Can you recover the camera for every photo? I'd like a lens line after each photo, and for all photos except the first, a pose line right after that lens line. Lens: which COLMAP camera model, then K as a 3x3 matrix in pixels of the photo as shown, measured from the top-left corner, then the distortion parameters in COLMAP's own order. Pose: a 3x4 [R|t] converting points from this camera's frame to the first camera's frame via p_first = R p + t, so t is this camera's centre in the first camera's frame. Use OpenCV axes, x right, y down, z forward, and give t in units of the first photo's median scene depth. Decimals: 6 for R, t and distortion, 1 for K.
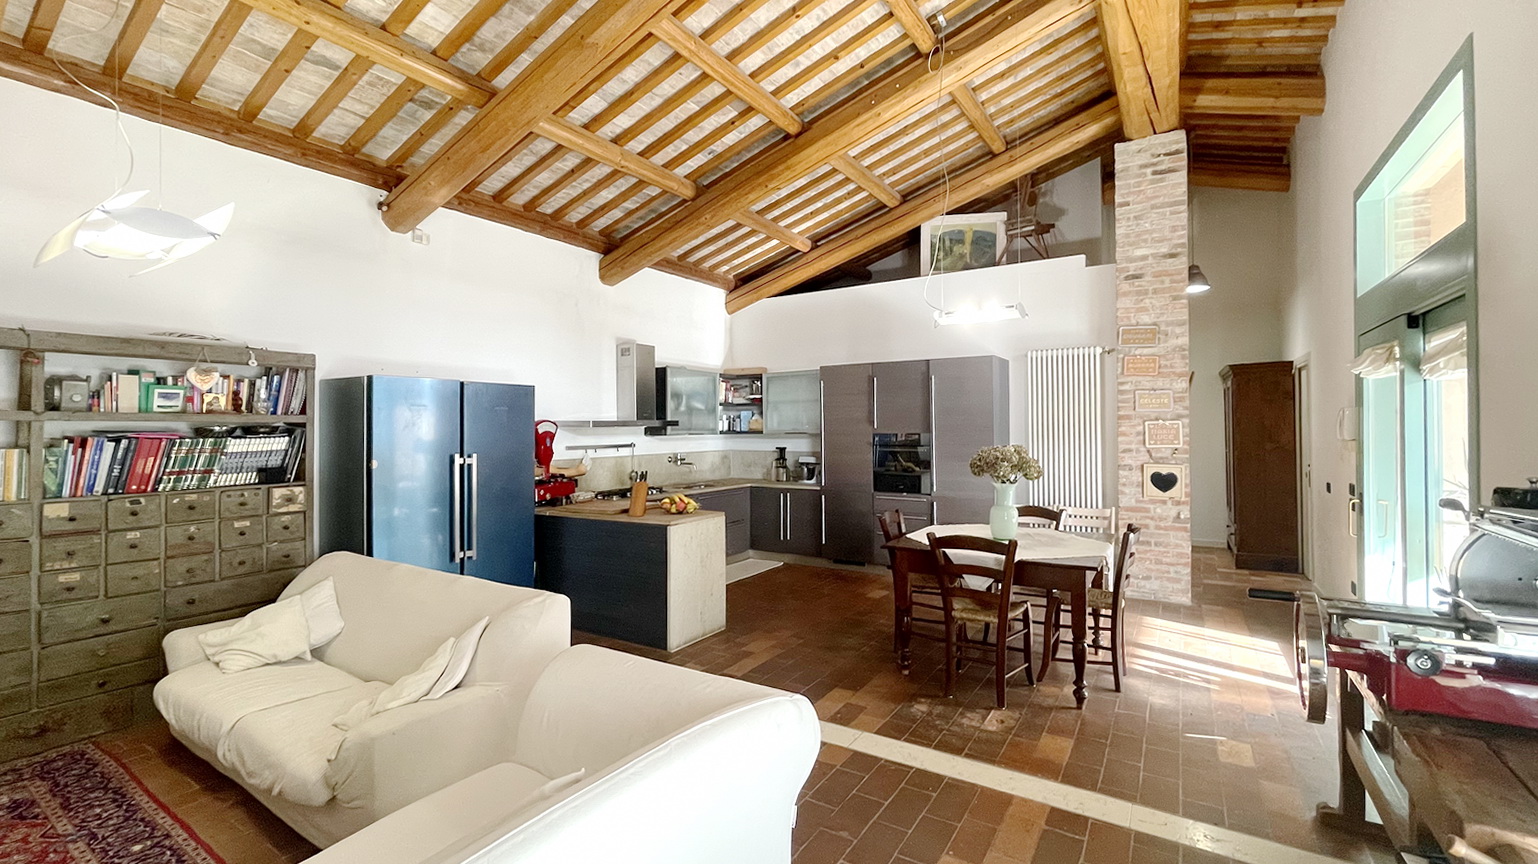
lens RADIAL K [[653.1, 0, 769.5], [0, 653.1, 424.5], [0, 0, 1]] dist [-0.009923, -0.000131]
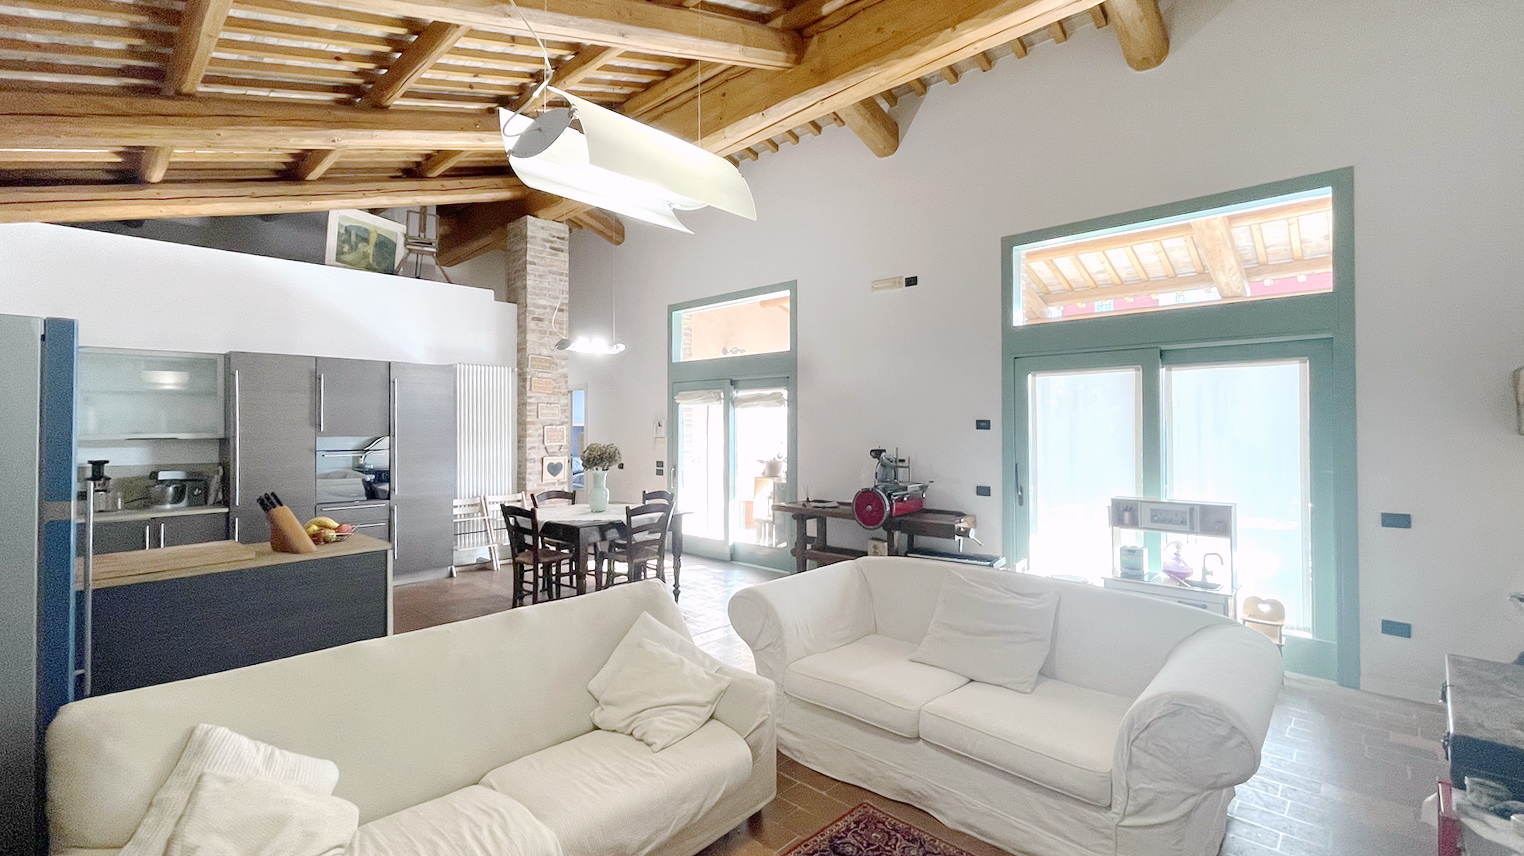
lens RADIAL K [[647.2, 0, 762.5], [0, 647.2, 420.6], [0, 0, 1]] dist [-0.009923, -0.000131]
pose [[0.184460, 0.015738, 0.982714, -0.608711], [-0.003553, 0.999876, -0.015346, 0.002379], [-0.982834, -0.000661, 0.184493, 0.267672]]
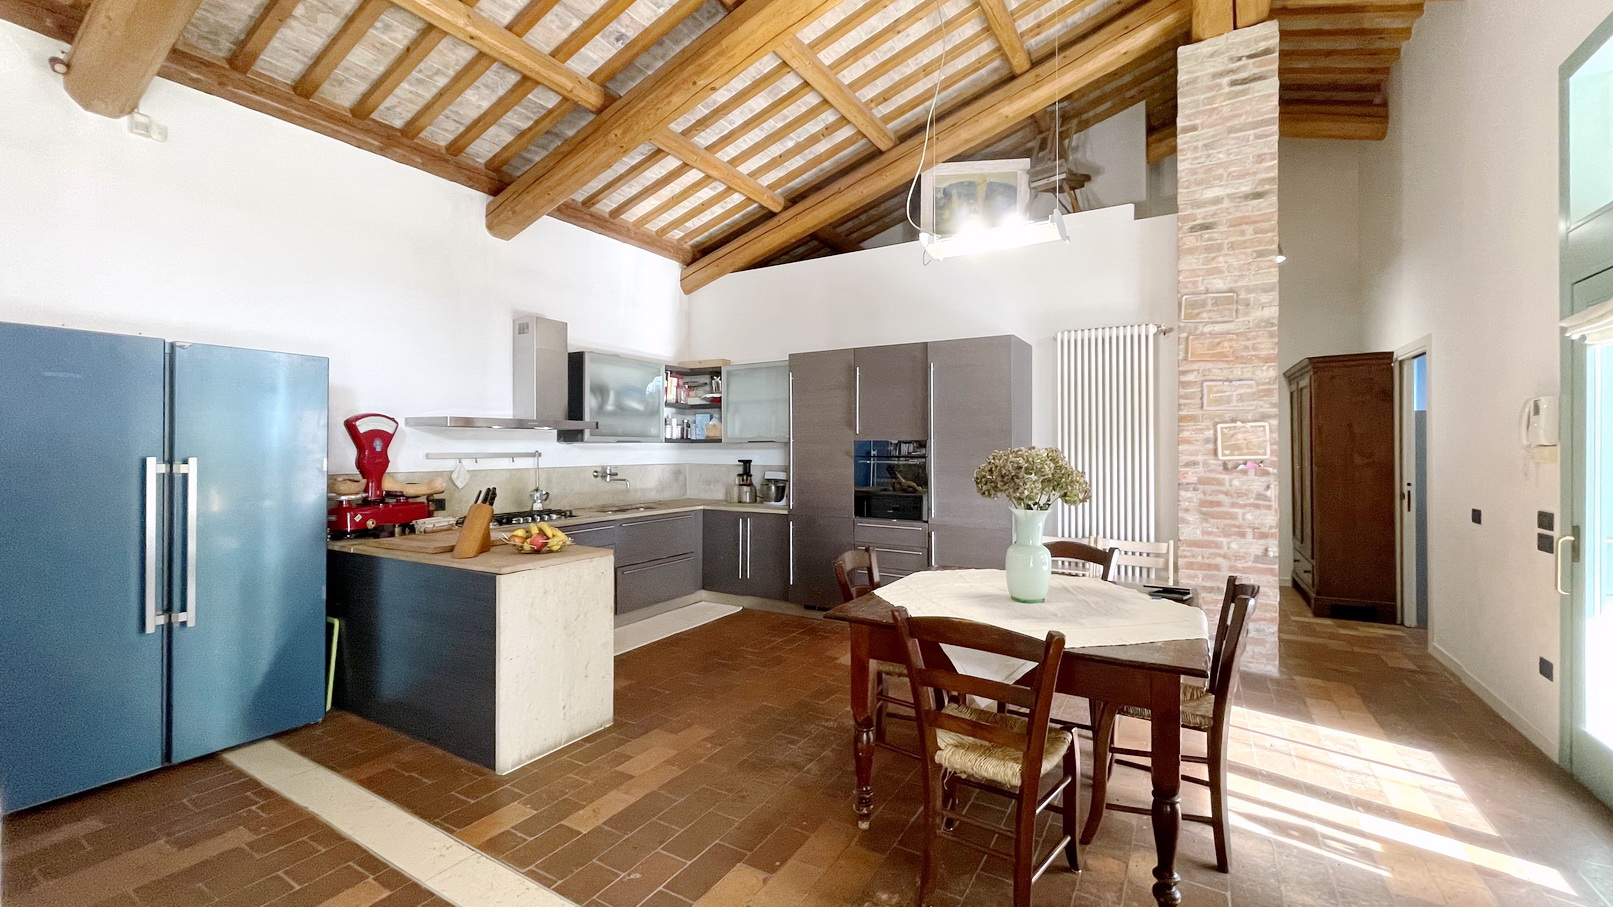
lens RADIAL K [[651.5, 0, 810.3], [0, 651.5, 447.4], [0, 0, 1]] dist [-0.010222, 0.004999]
pose [[0.999424, 0.007031, 0.033186, 0.086252], [-0.007151, 0.999968, 0.003489, 0.020270], [-0.033161, -0.003725, 0.999443, 0.256204]]
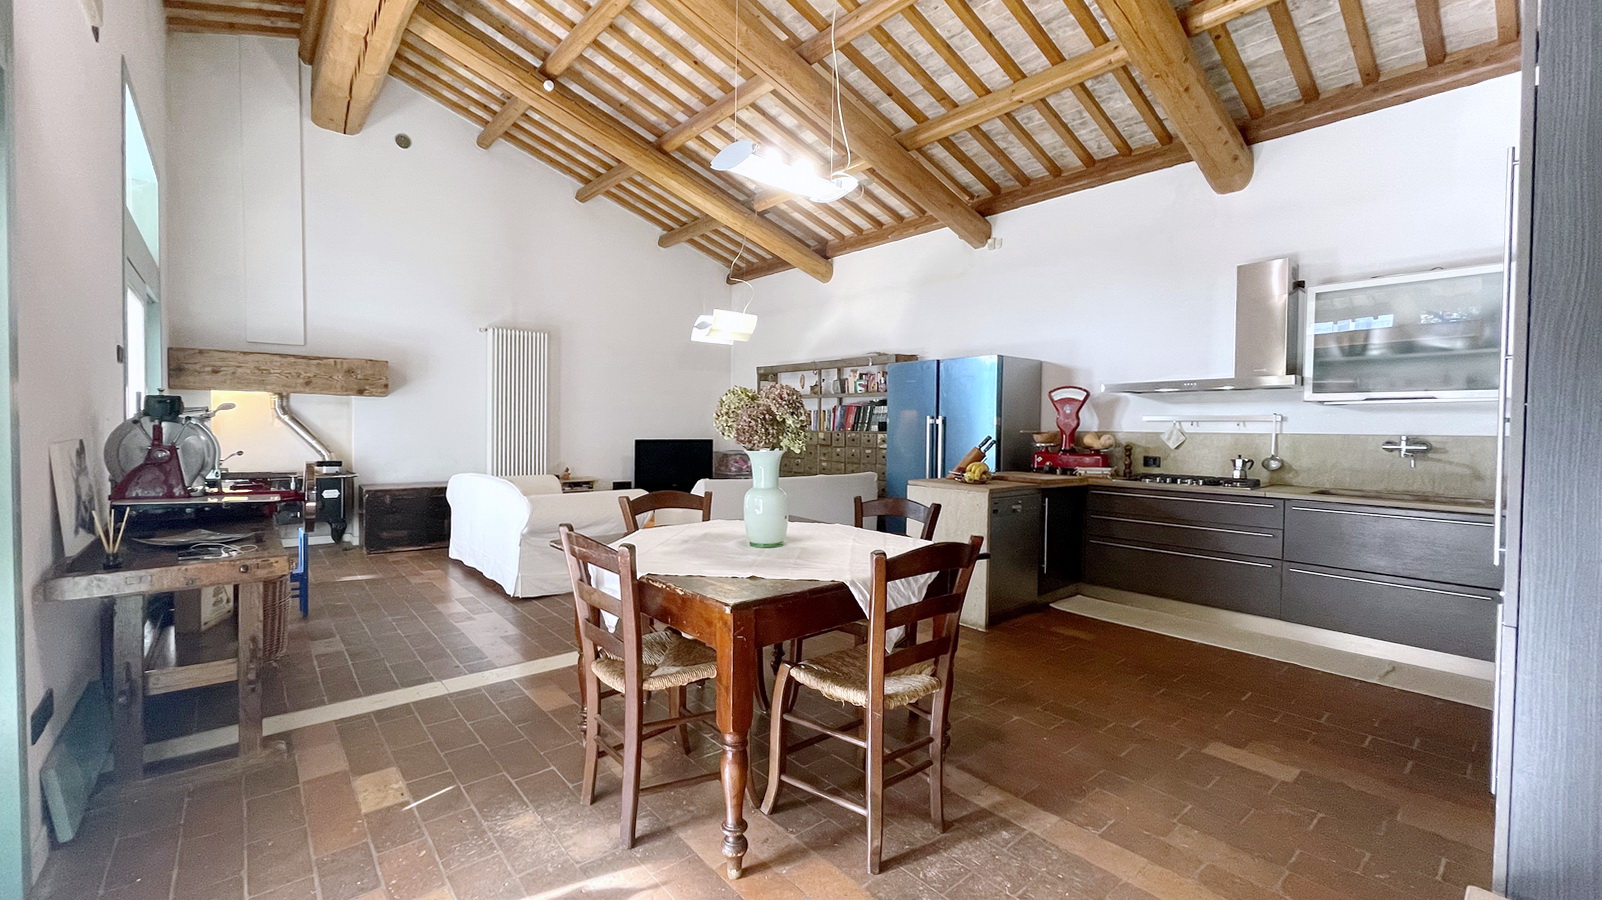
lens RADIAL K [[640.7, 0, 767.8], [0, 640.7, 444.4], [0, 0, 1]] dist [-0.001138, -0.000114]
pose [[-0.314841, 0.034013, -0.948535, 0.592255], [-0.004864, 0.999287, 0.037448, 0.038961], [0.949132, 0.016404, -0.314451, 0.771558]]
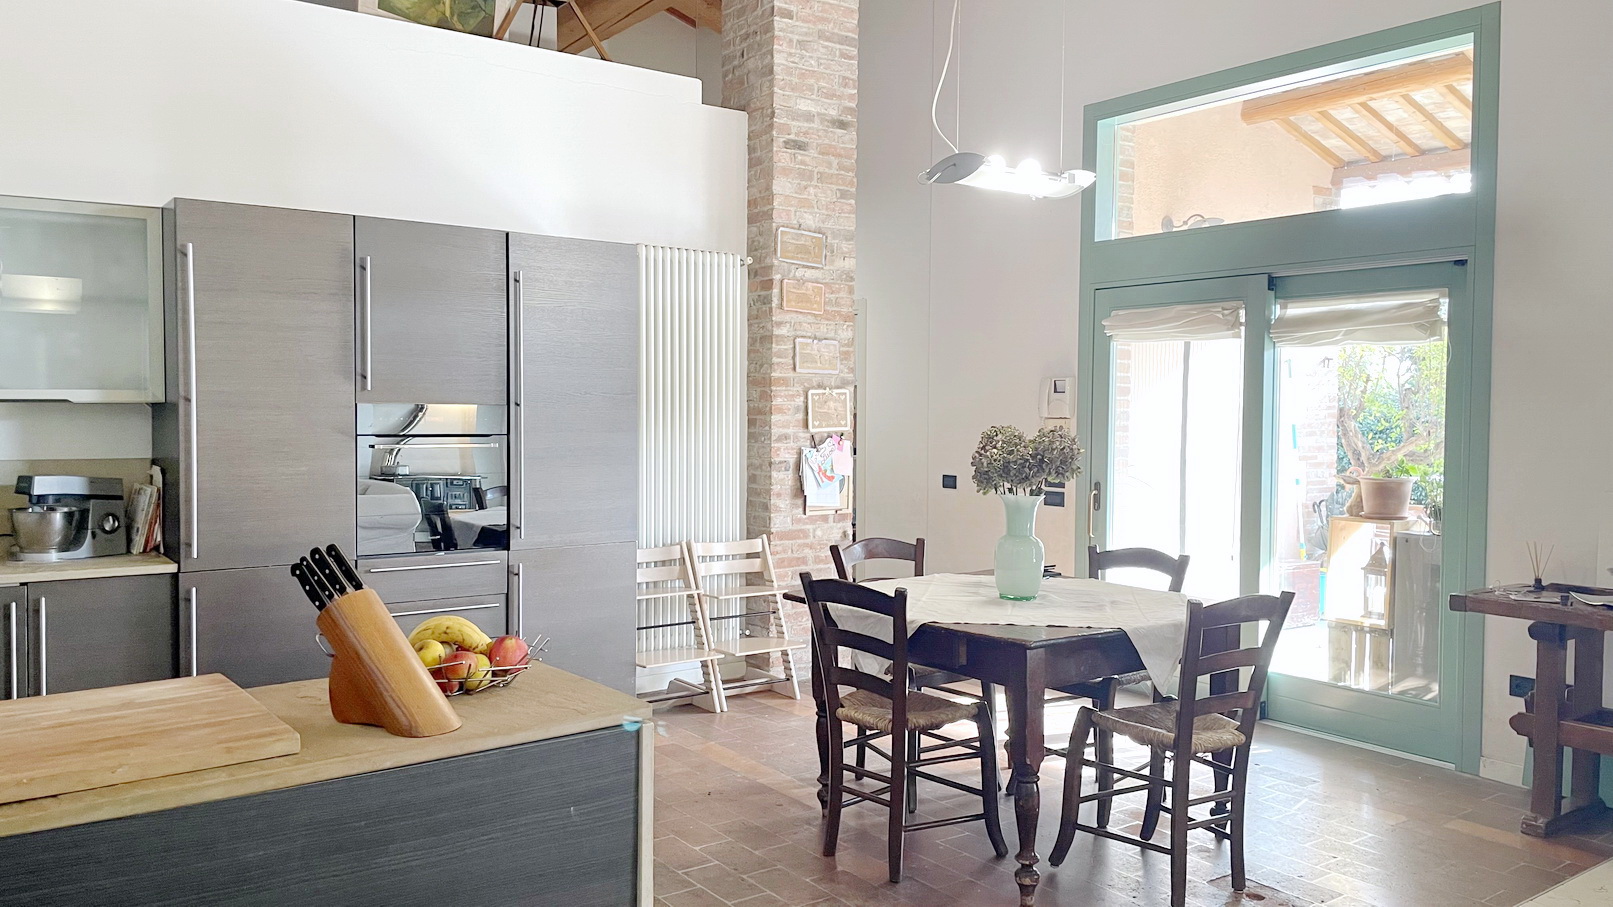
lens RADIAL K [[1204.7, 0, 833.0], [0, 1204.7, 445.7], [0, 0, 1]] dist [0.123243, -0.181429]
pose [[0.354334, -0.020359, 0.934897, -0.426652], [-0.015090, 0.999508, 0.027485, 0.015012], [-0.934997, -0.023847, 0.353853, 0.518499]]
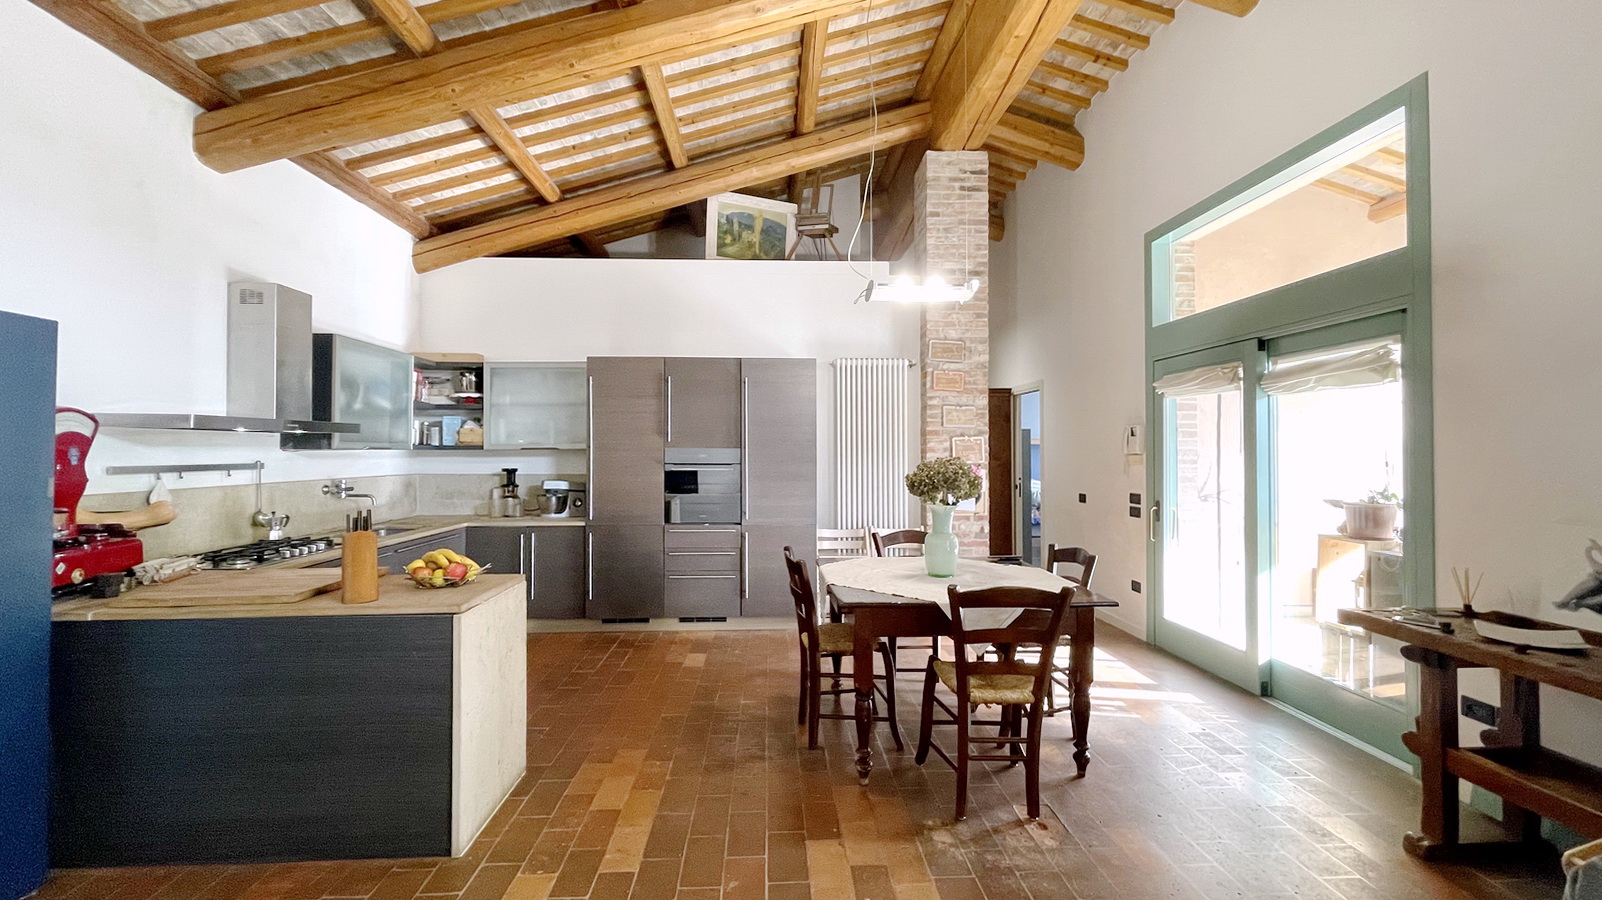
lens RADIAL K [[651.2, 0, 798.1], [0, 651.2, 442.9], [0, 0, 1]] dist [-0.001645, -0.000092]
pose [[0.817847, 0.014429, 0.575254, -0.163655], [-0.007944, 0.999873, -0.013786, 0.017275], [-0.575380, 0.006705, 0.817858, 0.294368]]
